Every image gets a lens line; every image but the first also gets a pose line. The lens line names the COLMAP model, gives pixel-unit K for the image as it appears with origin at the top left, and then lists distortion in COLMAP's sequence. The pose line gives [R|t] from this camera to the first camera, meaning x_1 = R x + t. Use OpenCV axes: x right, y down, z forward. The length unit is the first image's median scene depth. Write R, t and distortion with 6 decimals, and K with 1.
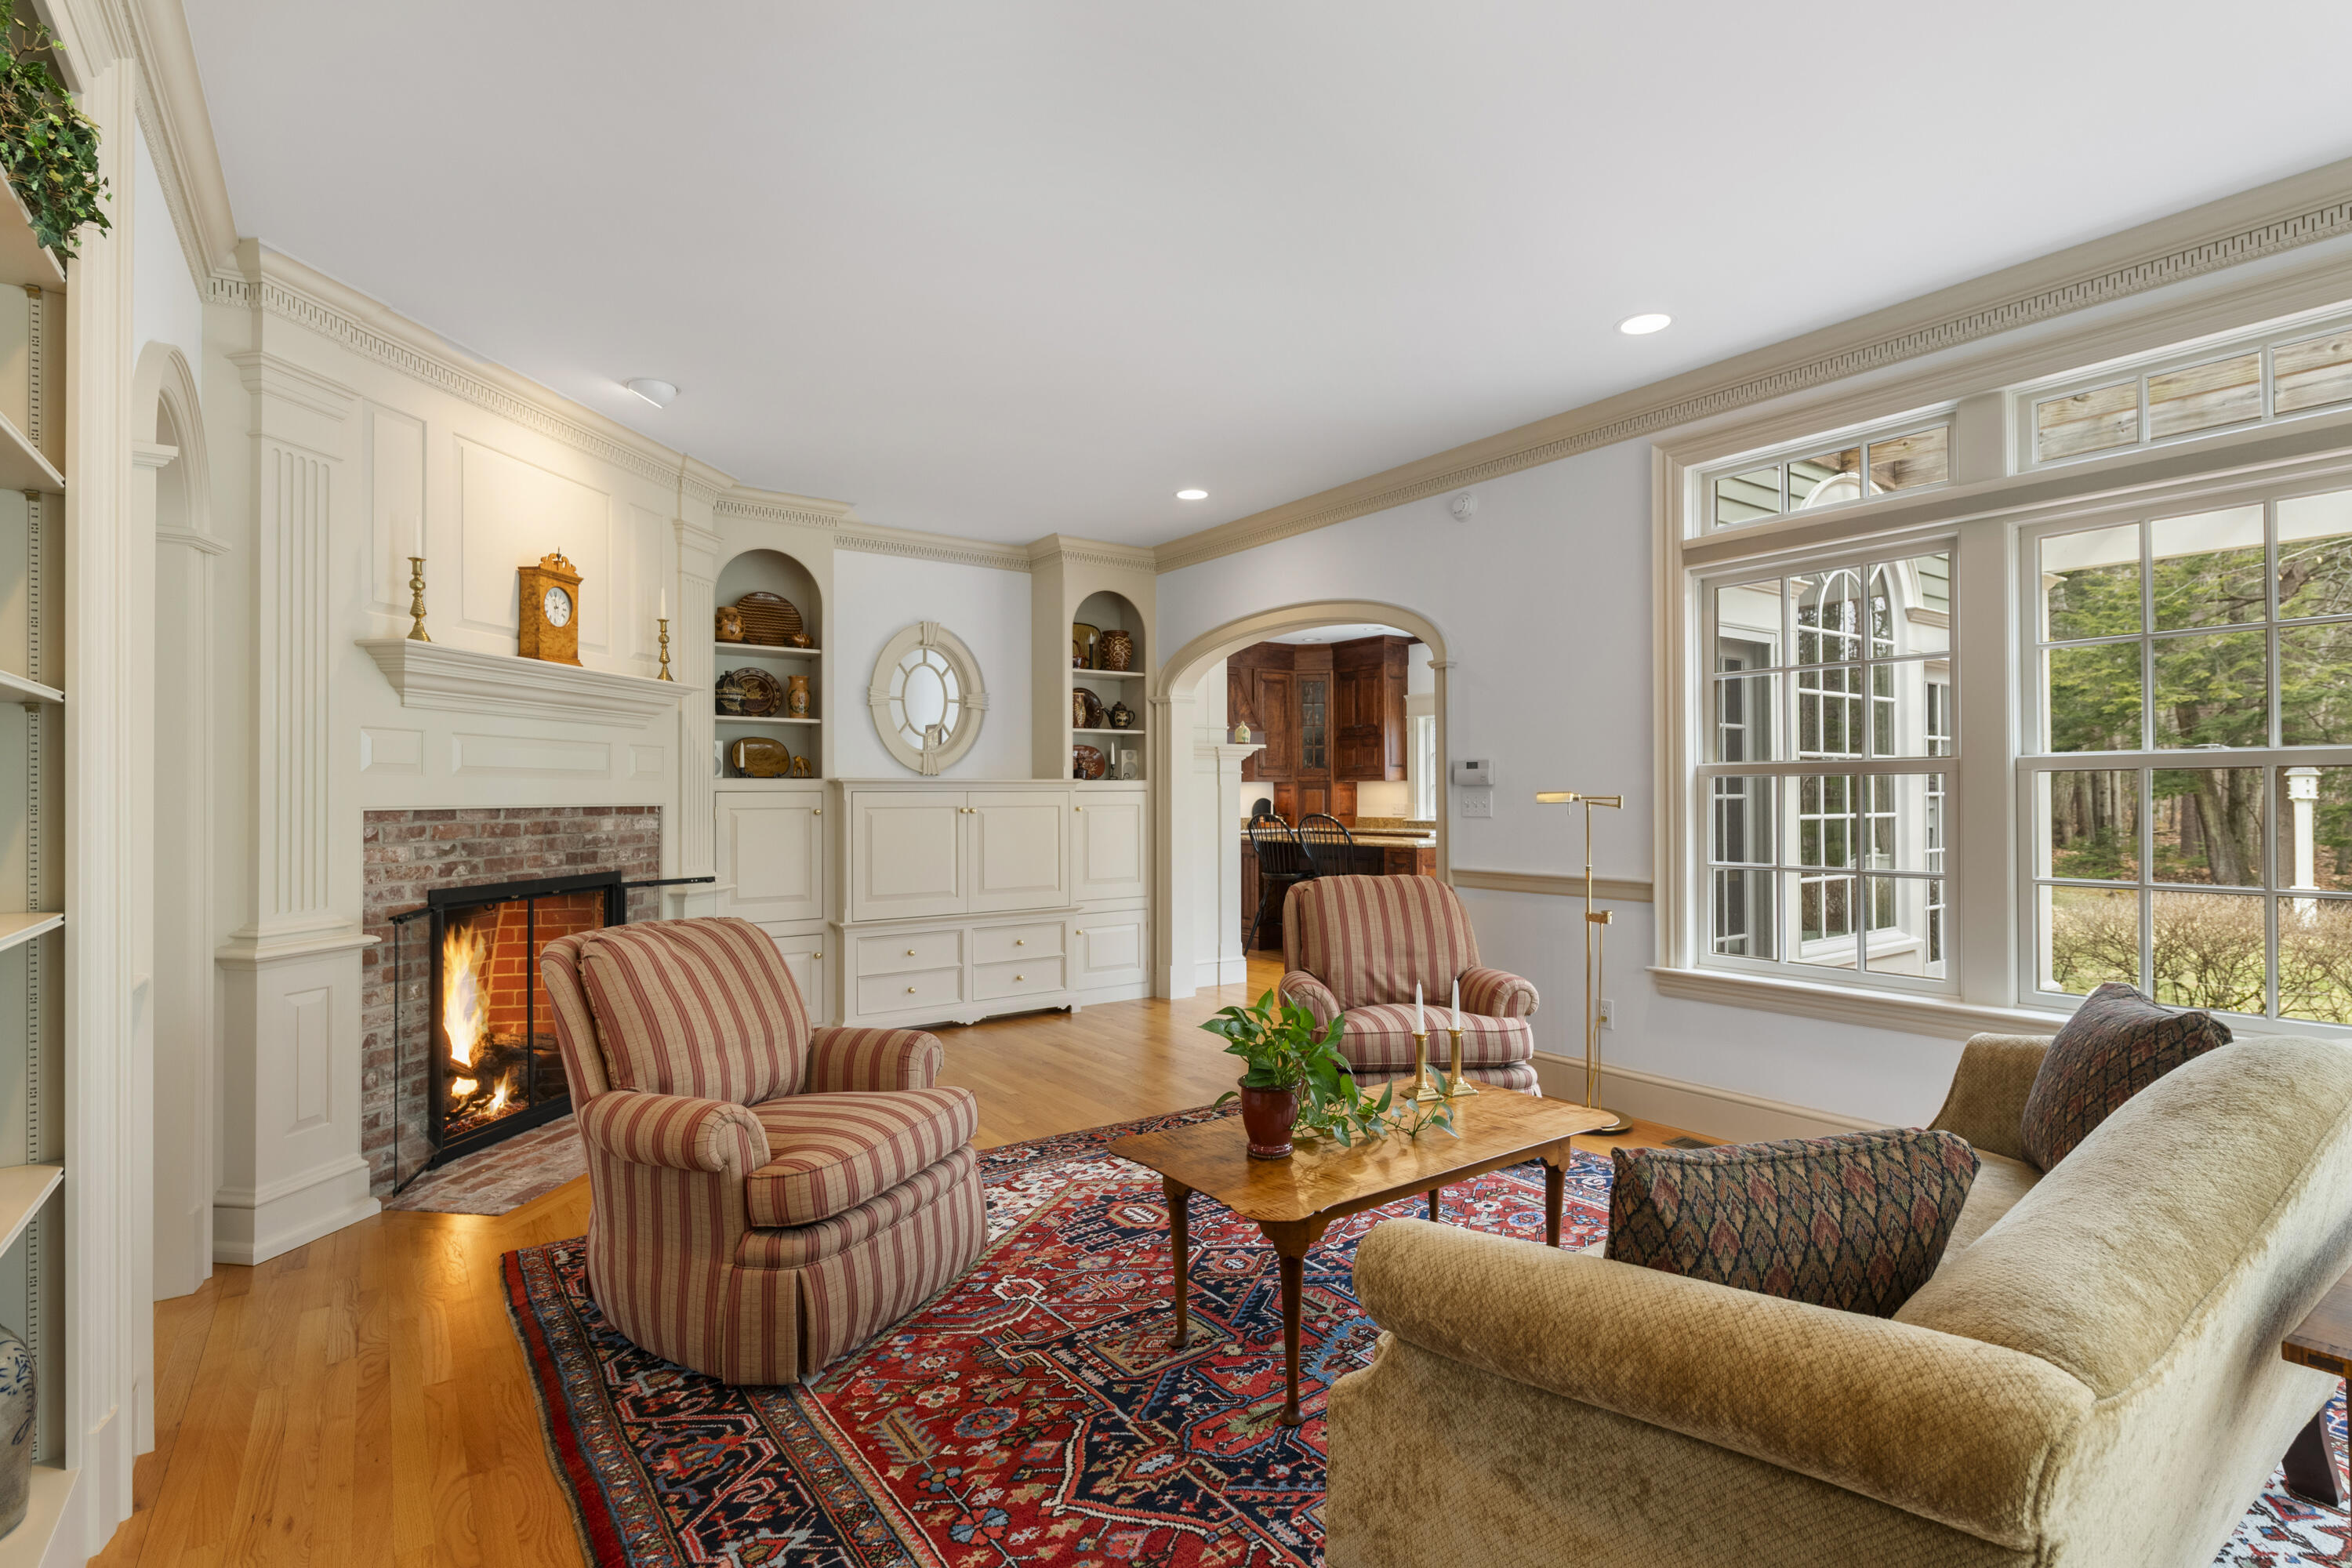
lens RADIAL K [[1113.1, 0, 1176.0], [0, 1113.1, 784.0], [0, 0, 1]] dist [-0.000454, -0.000077]
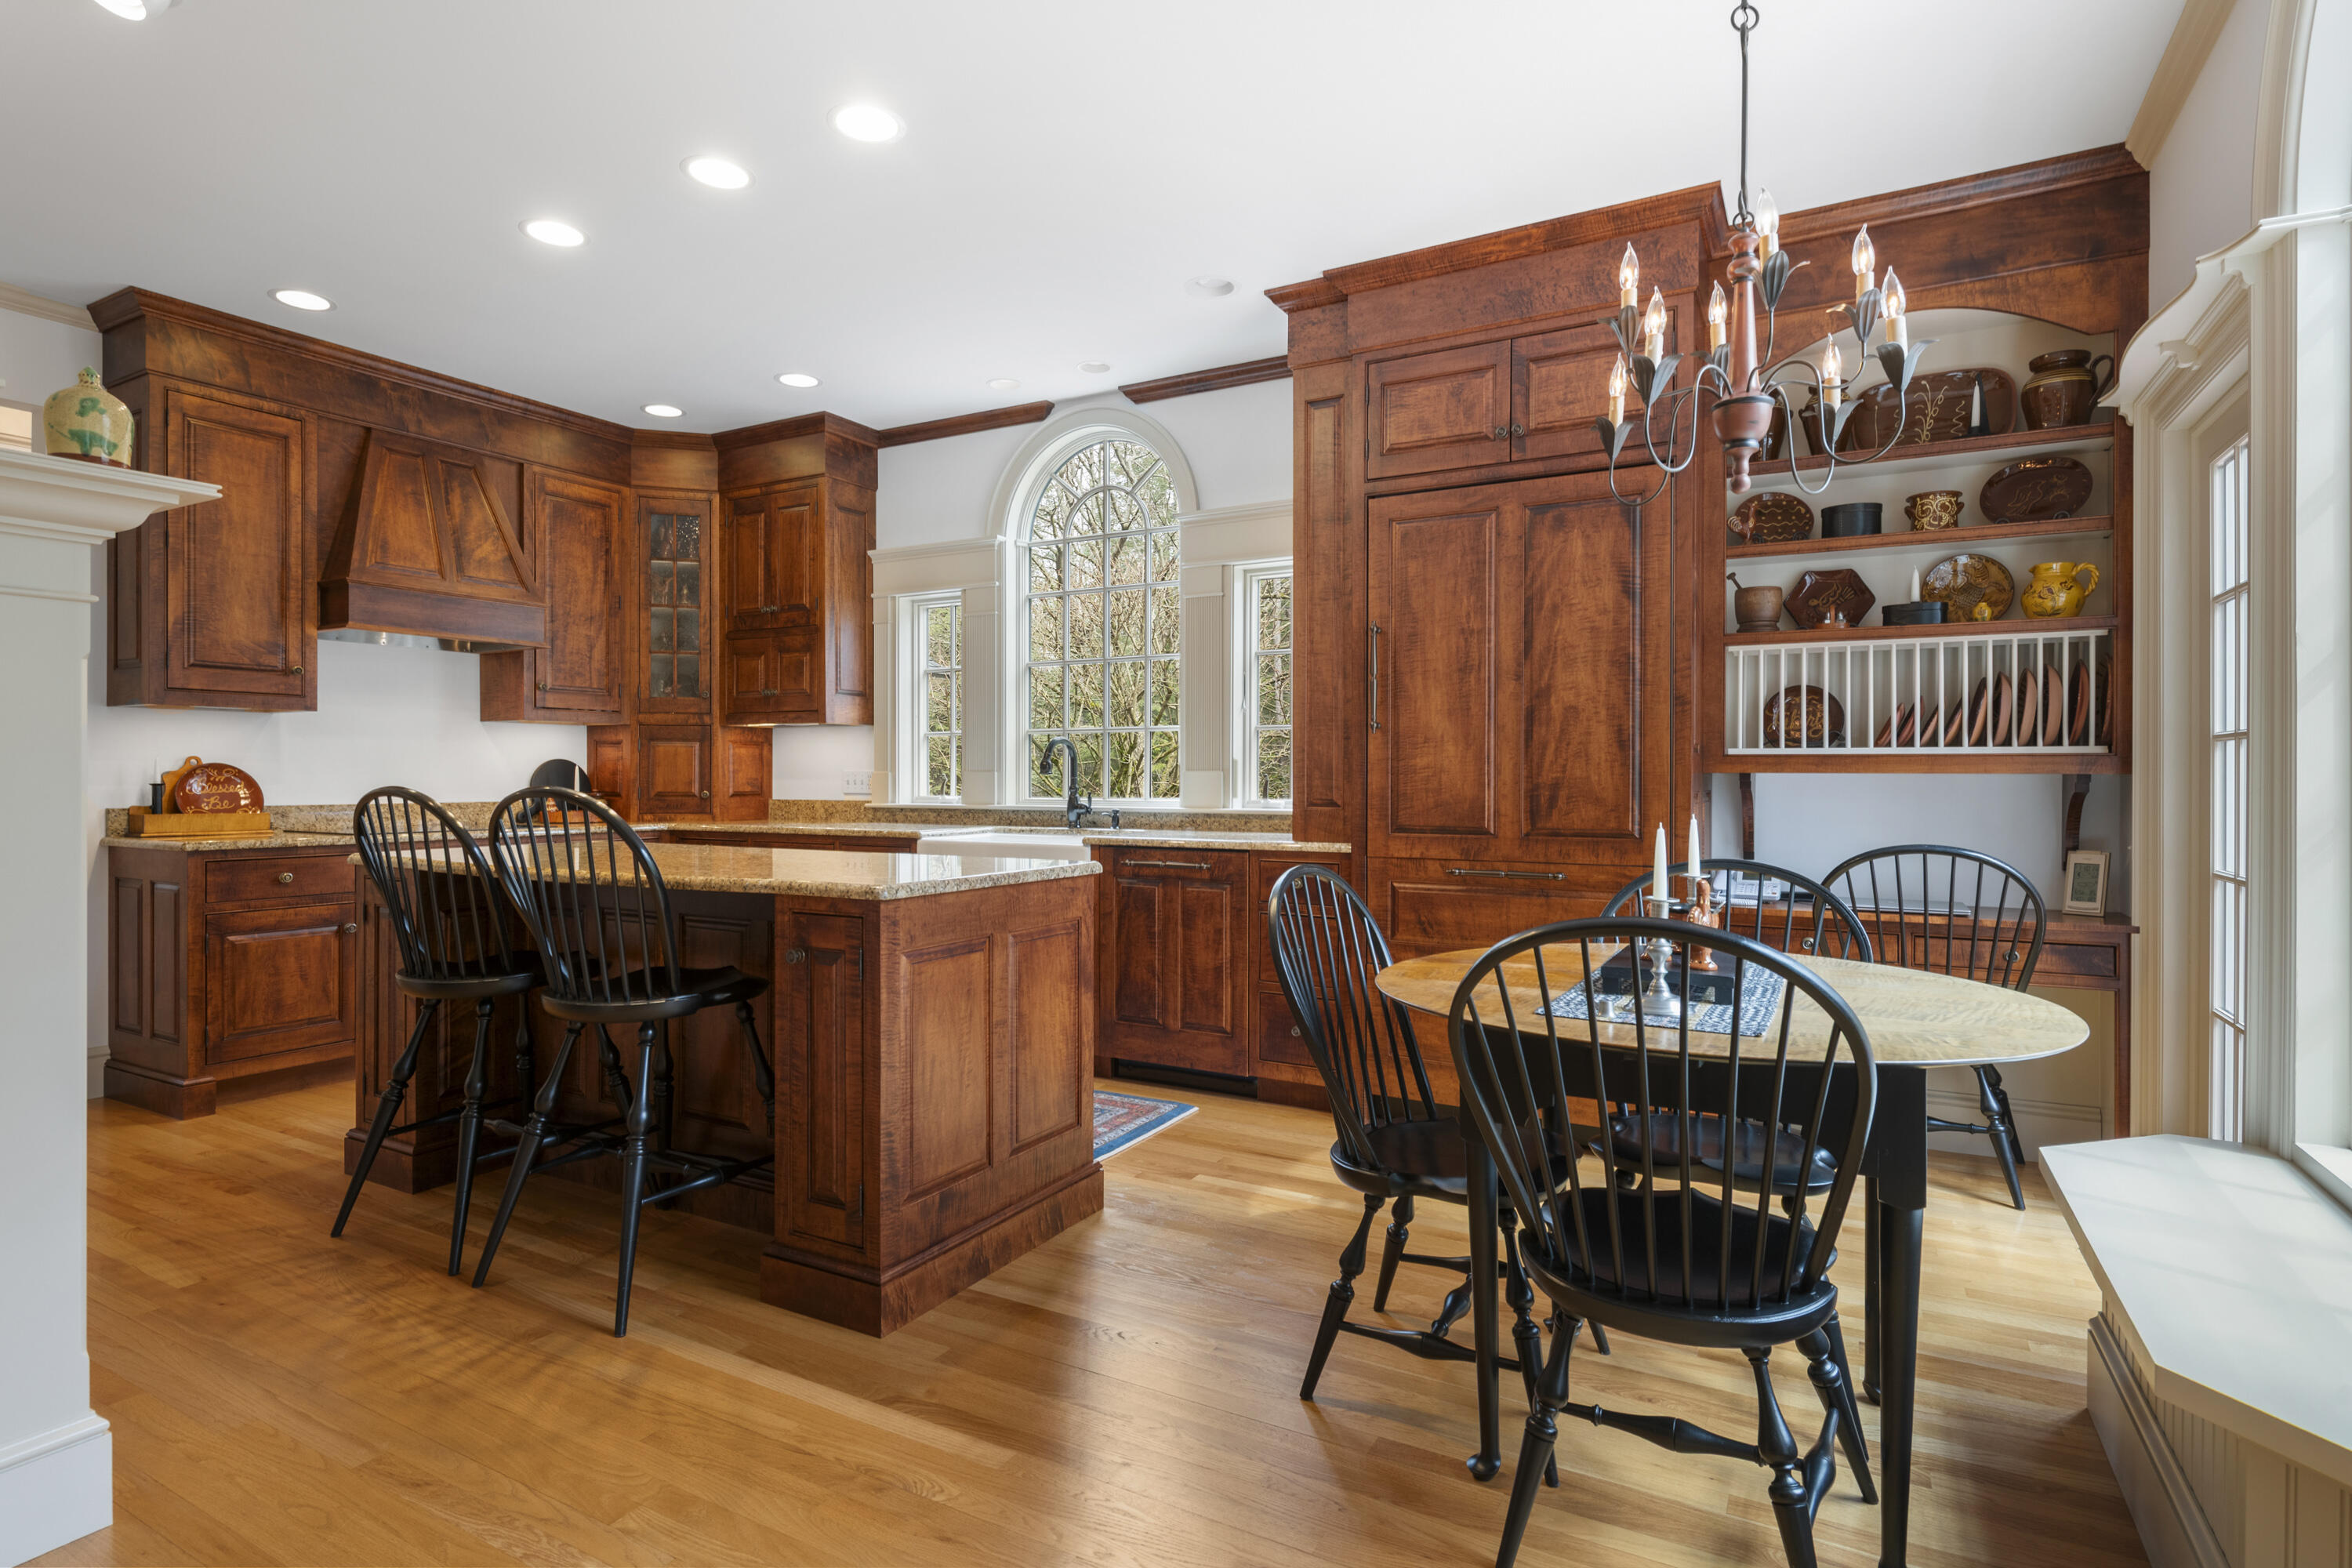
lens RADIAL K [[1181.8, 0, 1176.0], [0, 1181.8, 784.0], [0, 0, 1]] dist [0.011708, -0.000255]
pose [[0.906317, 0.004582, 0.422573, 0.173424], [-0.010182, 0.999888, 0.010998, 0.025457], [-0.422475, -0.014270, 0.906262, 0.751997]]
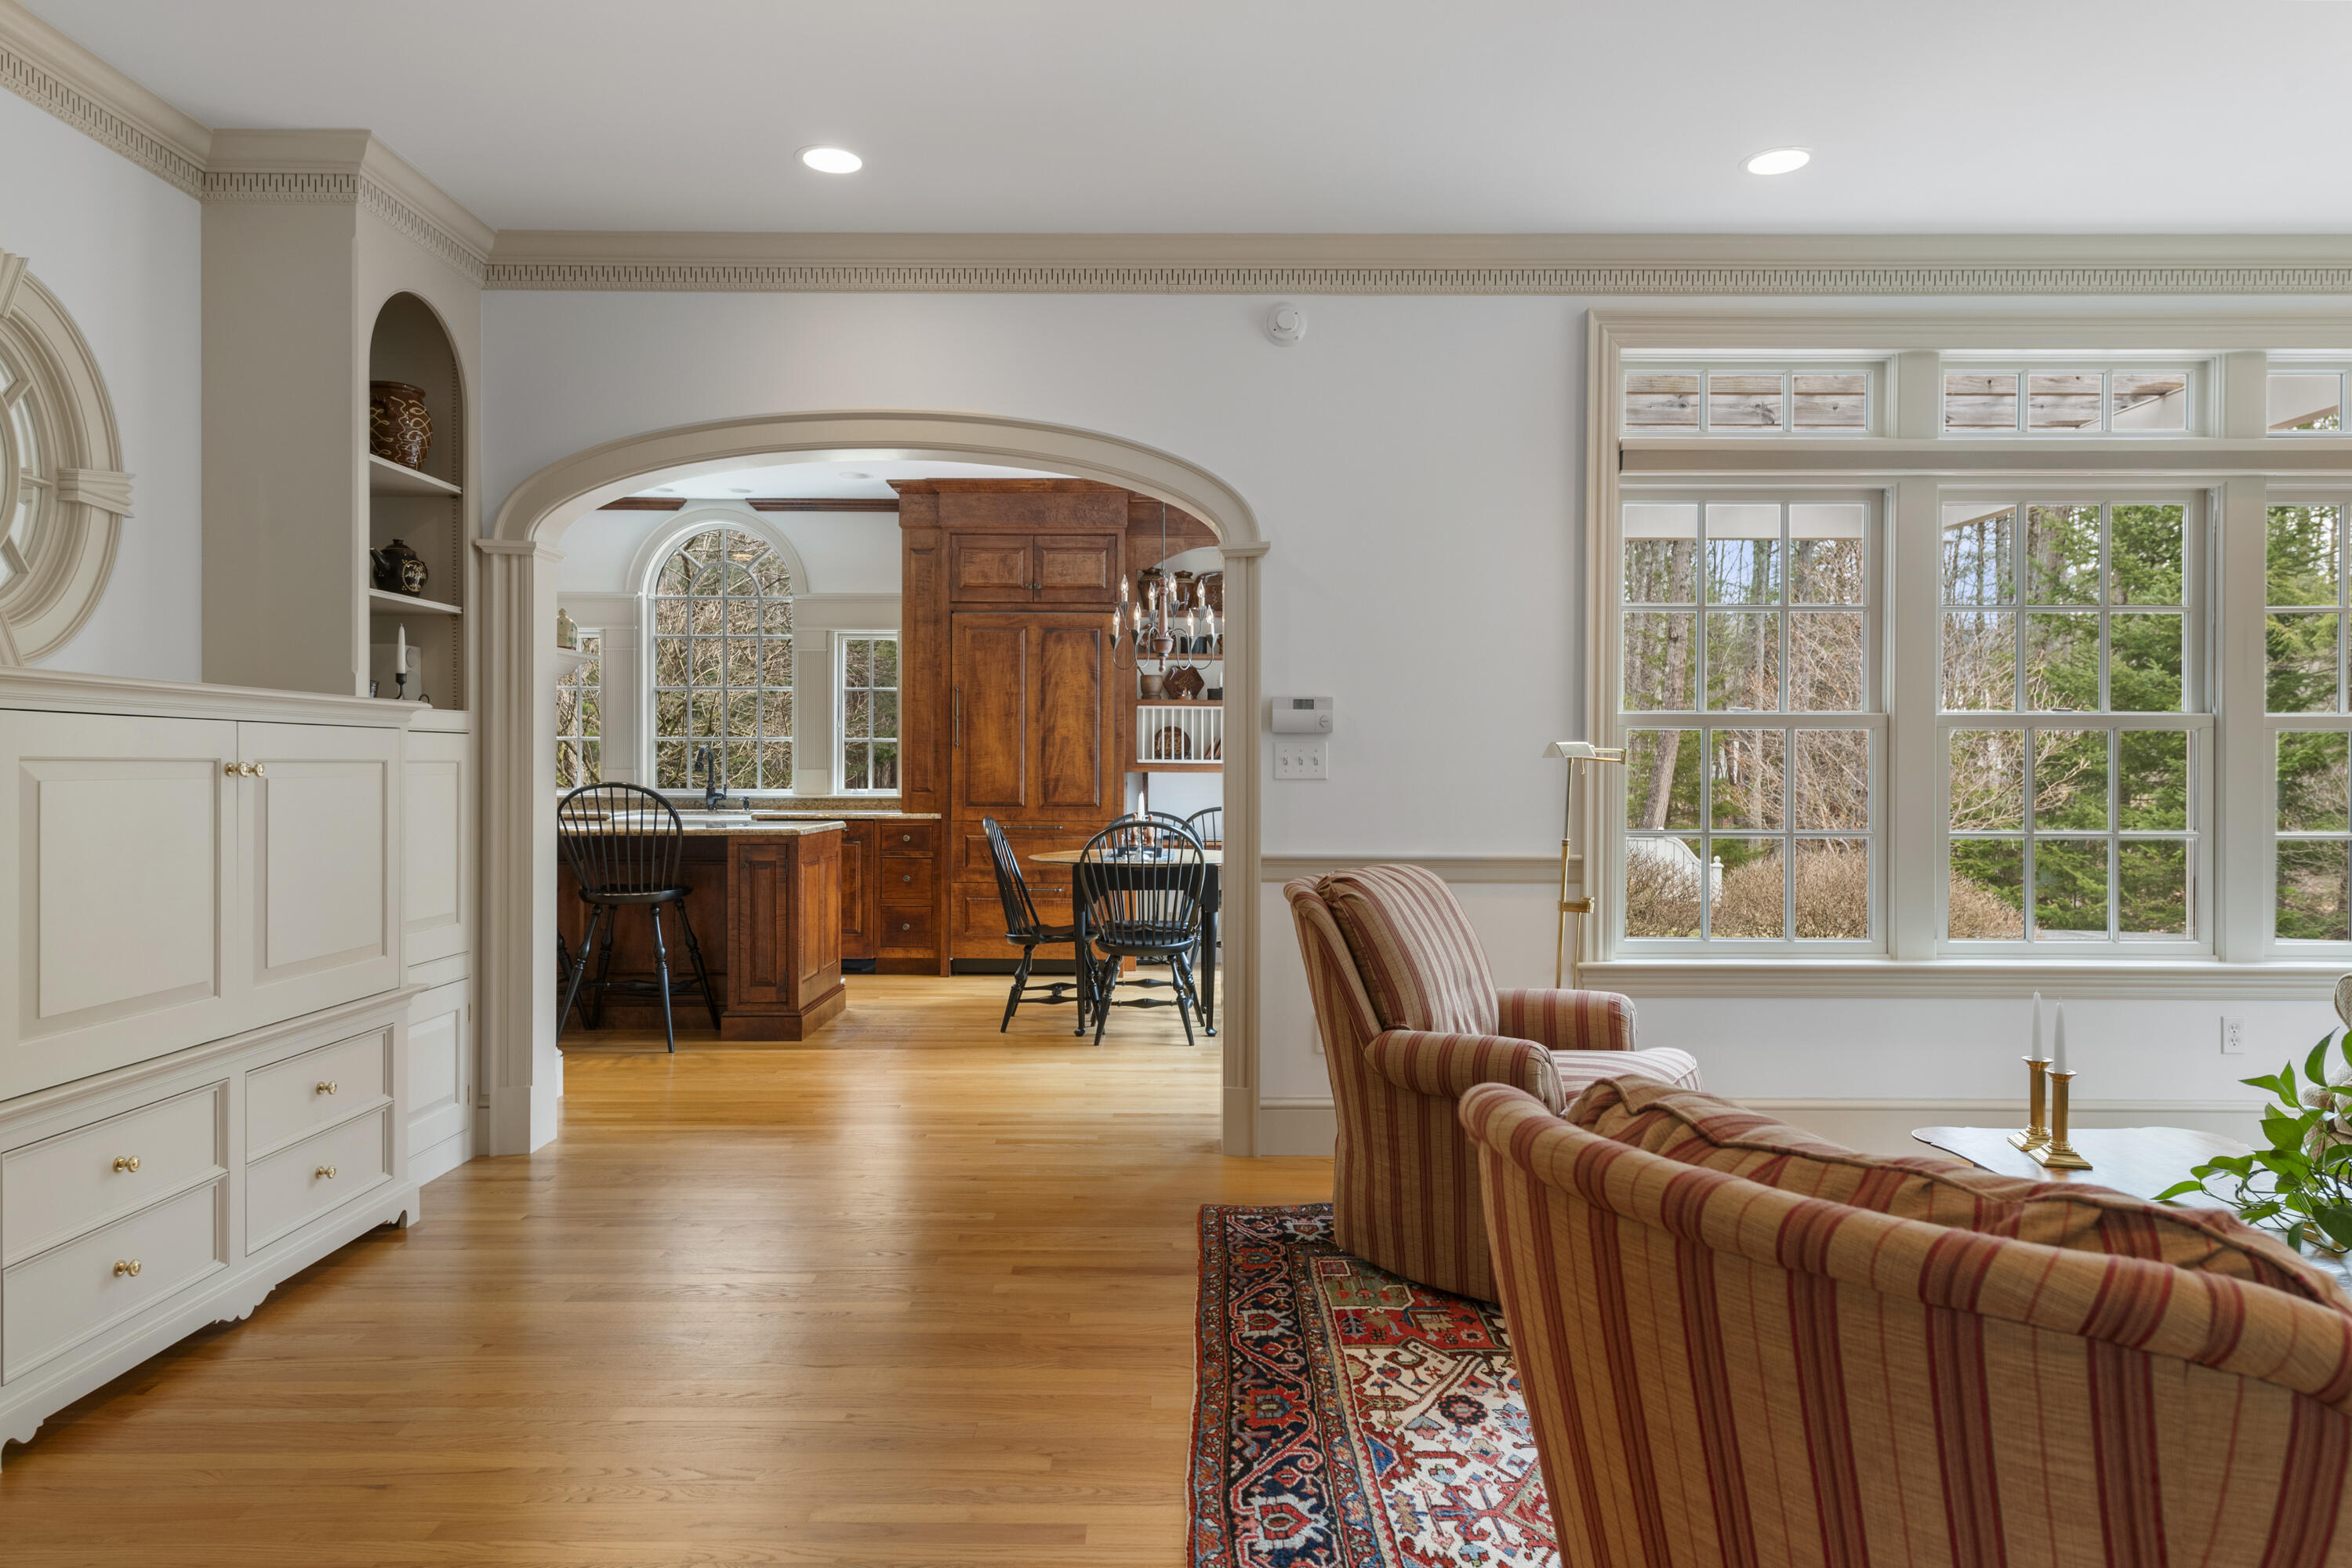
lens RADIAL K [[1431.7, 0, 1176.0], [0, 1431.7, 784.0], [0, 0, 1]] dist [-0.001009, 0.001218]
pose [[0.581146, -0.004416, 0.813787, -0.355805], [-0.014204, 0.999778, 0.015569, 0.014293], [-0.813675, -0.020607, 0.580954, 0.390853]]
